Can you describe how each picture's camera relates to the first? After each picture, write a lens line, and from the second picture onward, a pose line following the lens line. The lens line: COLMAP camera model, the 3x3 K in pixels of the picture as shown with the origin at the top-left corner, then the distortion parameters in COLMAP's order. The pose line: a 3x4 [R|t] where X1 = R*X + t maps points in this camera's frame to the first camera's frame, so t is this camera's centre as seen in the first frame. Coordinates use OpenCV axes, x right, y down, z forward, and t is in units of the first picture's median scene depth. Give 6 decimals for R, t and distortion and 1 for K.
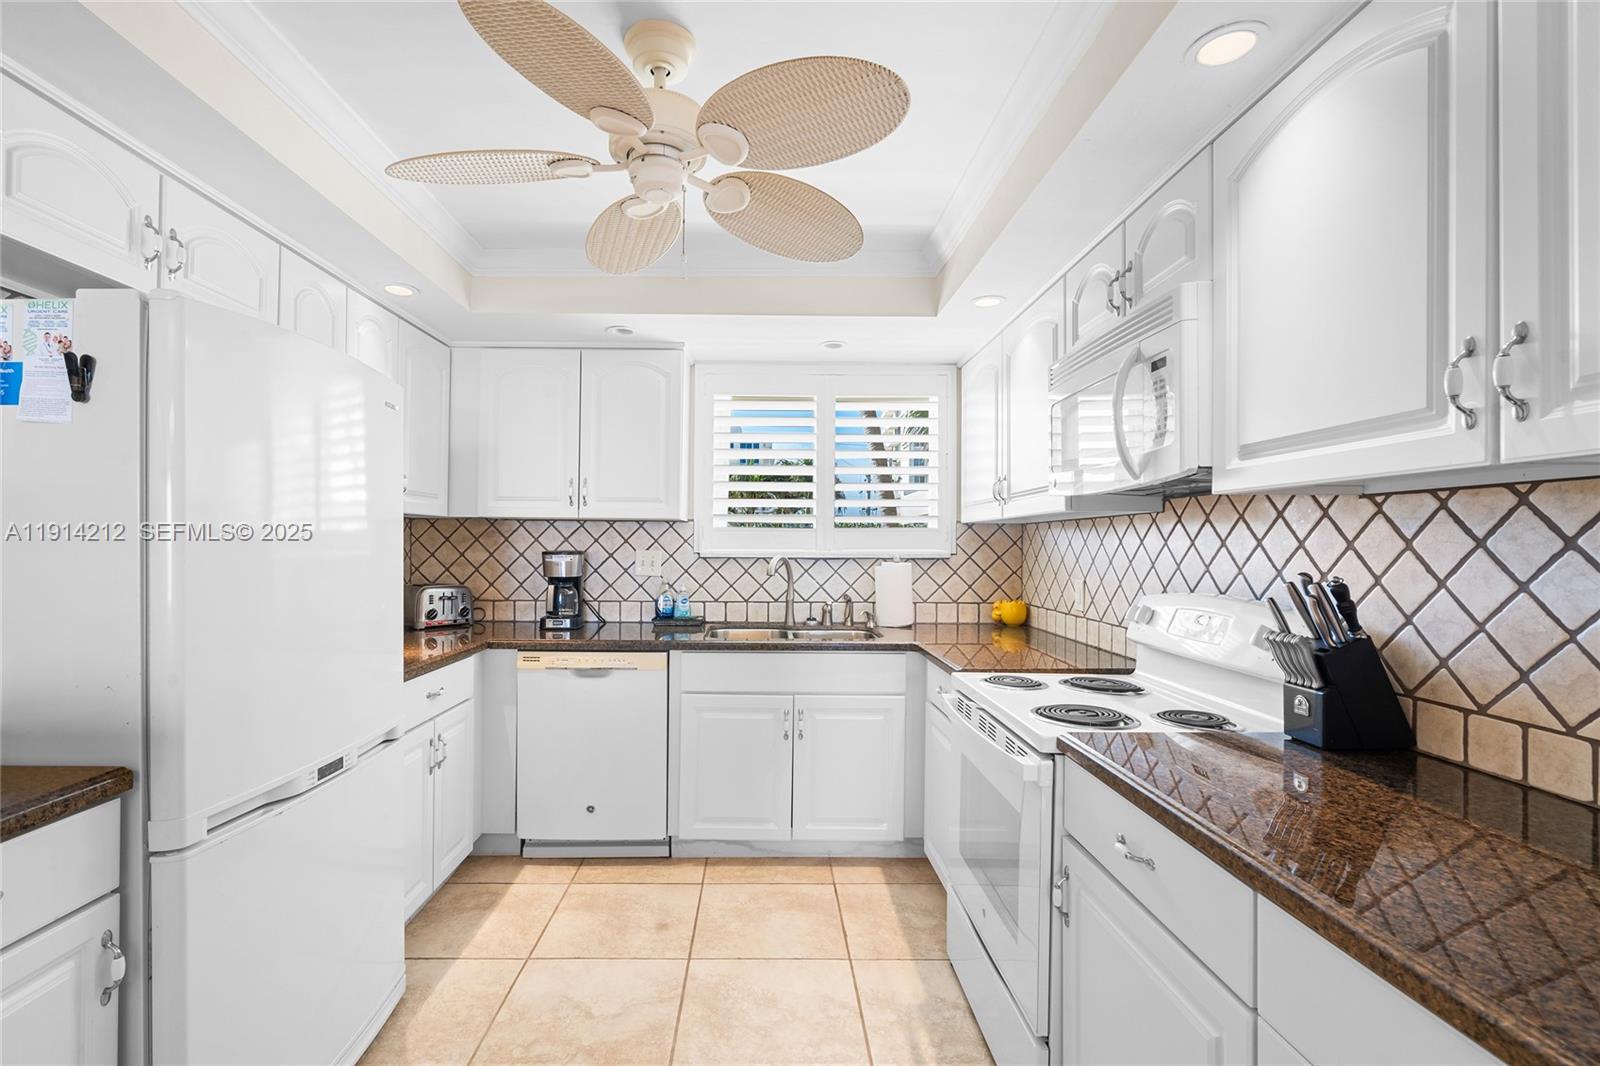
lens RADIAL K [[719.9, 0, 757.1], [0, 719.9, 532.2], [0, 0, 1]] dist [-0.009546, 0.002407]
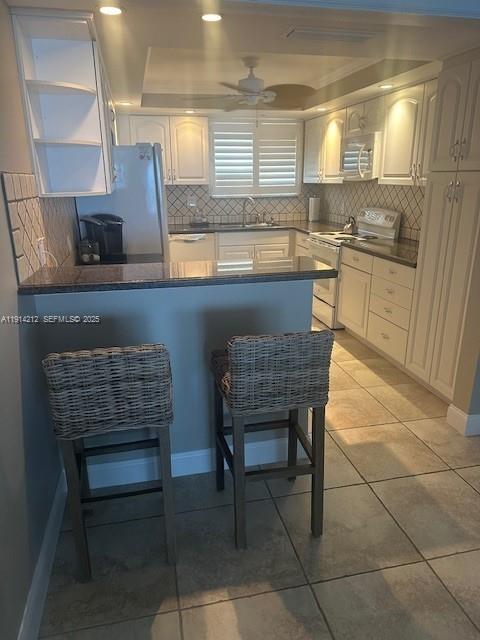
lens RADIAL K [[452.8, 0, 238.0], [0, 452.8, 320.7], [0, 0, 1]] dist [0.004455, -0.001565]
pose [[0.974280, -0.083092, 0.209463, -0.447981], [0.012948, 0.948640, 0.316092, -0.078357], [-0.224970, -0.305250, 0.925317, -0.864693]]
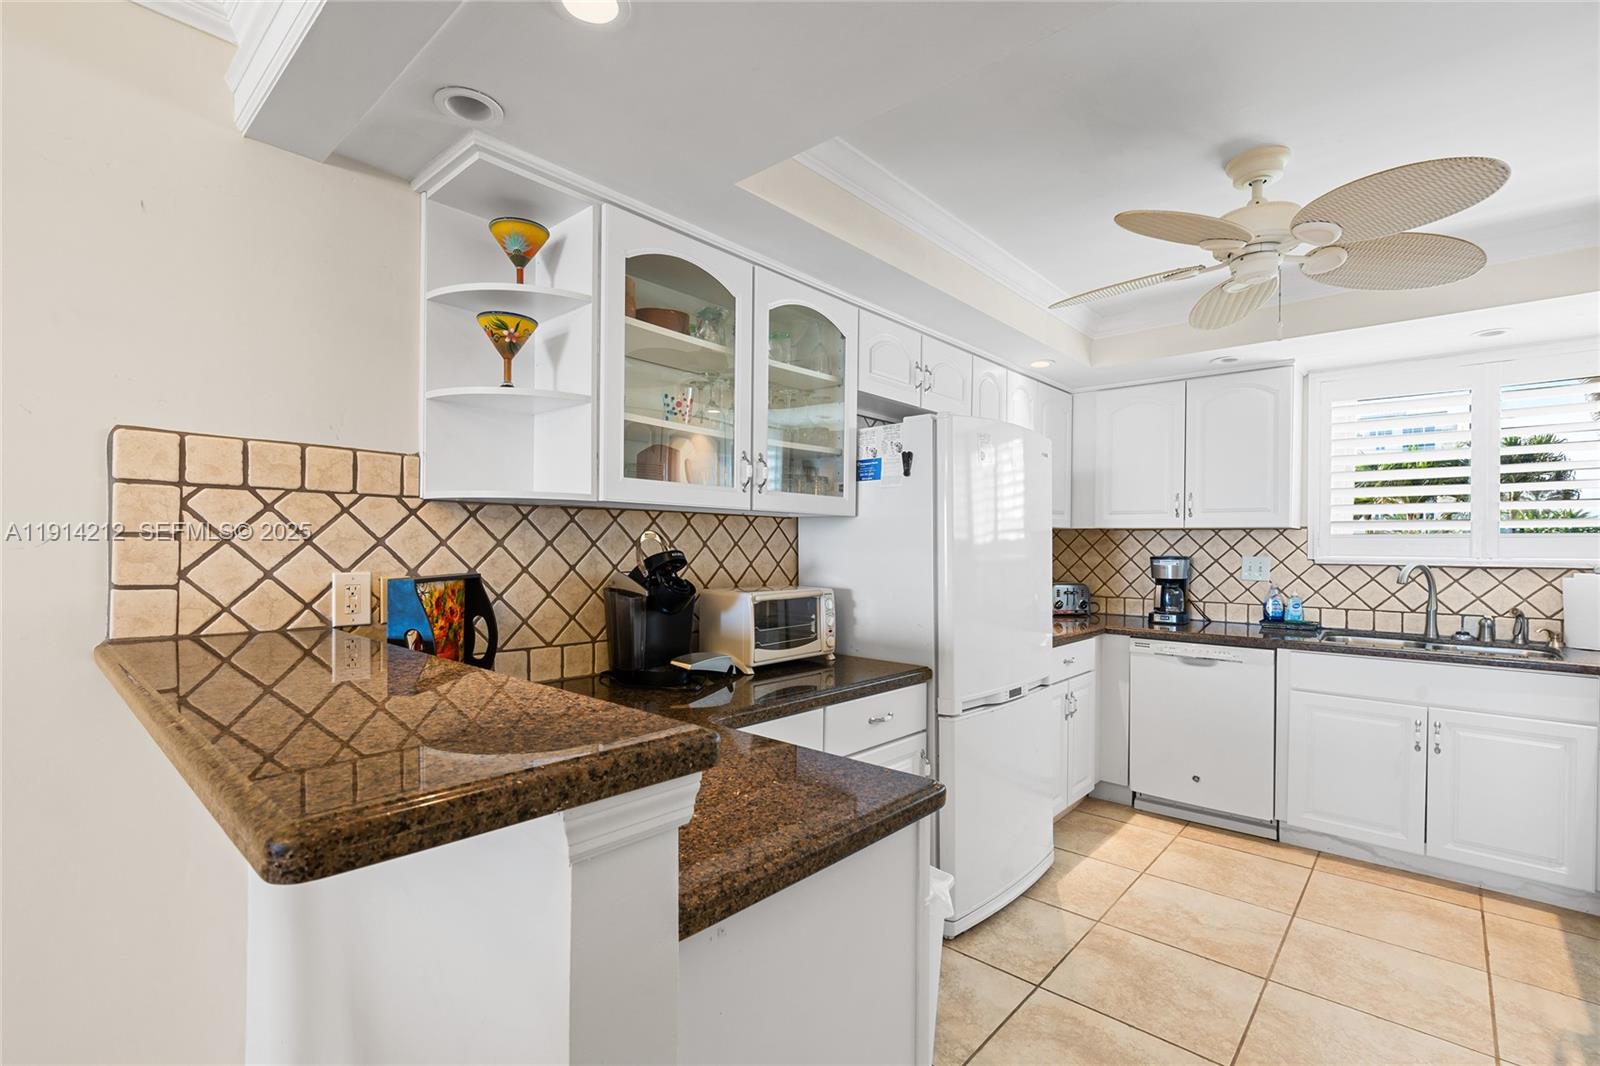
lens RADIAL K [[719.9, 0, 801.0], [0, 719.9, 546.3], [0, 0, 1]] dist [-0.009546, 0.002407]
pose [[0.748569, 0.000394, -0.663057, 0.057991], [0.007160, 0.999937, 0.008678, -0.004625], [0.663018, -0.011243, 0.748519, -0.285529]]
